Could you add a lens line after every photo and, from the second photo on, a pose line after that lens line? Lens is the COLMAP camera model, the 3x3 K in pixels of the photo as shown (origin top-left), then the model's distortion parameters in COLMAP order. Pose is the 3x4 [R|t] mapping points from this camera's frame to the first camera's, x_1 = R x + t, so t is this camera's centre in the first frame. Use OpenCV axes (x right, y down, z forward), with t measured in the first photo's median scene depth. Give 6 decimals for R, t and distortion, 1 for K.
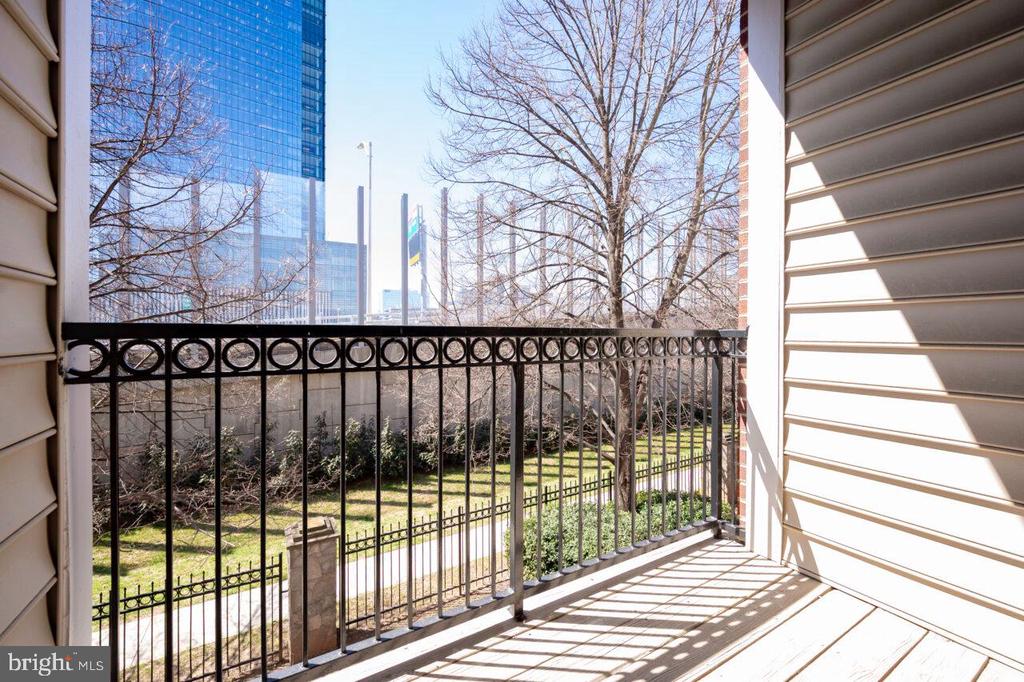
lens RADIAL K [[412.3, 0, 510.7], [0, 412.3, 334.2], [0, 0, 1]] dist [-0.001533, 0.000037]
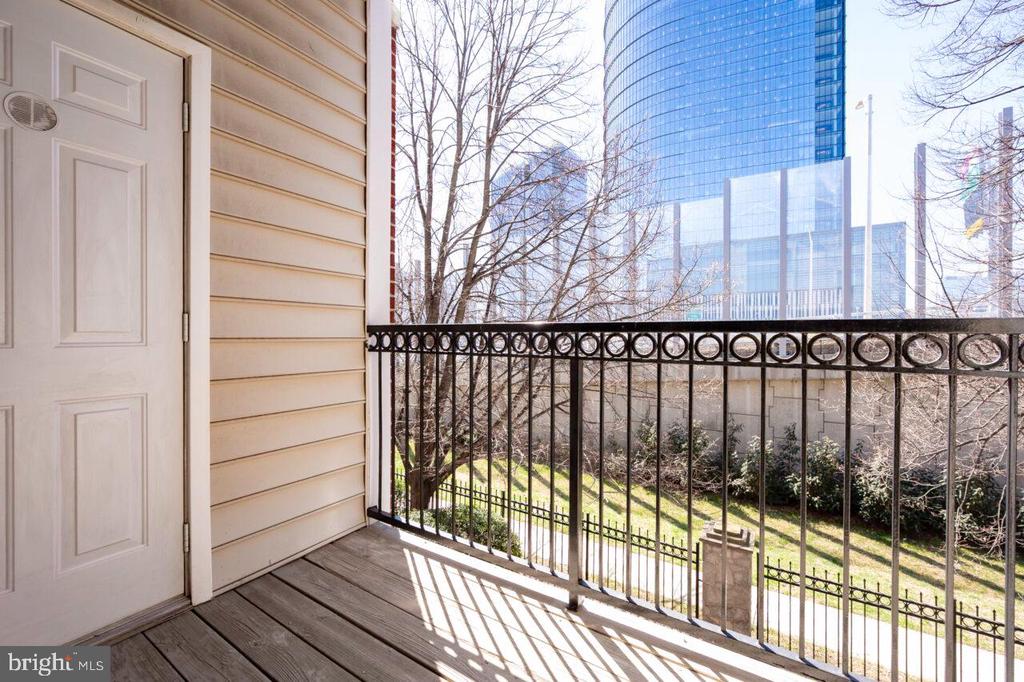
lens RADIAL K [[420.5, 0, 512.0], [0, 420.5, 341.0], [0, 0, 1]] dist [-0.014215, 0.000006]
pose [[0.448301, 0.012401, -0.893797, 0.163979], [-0.006119, 0.999923, 0.010805, 0.003591], [0.893862, 0.000626, 0.448342, 0.075983]]
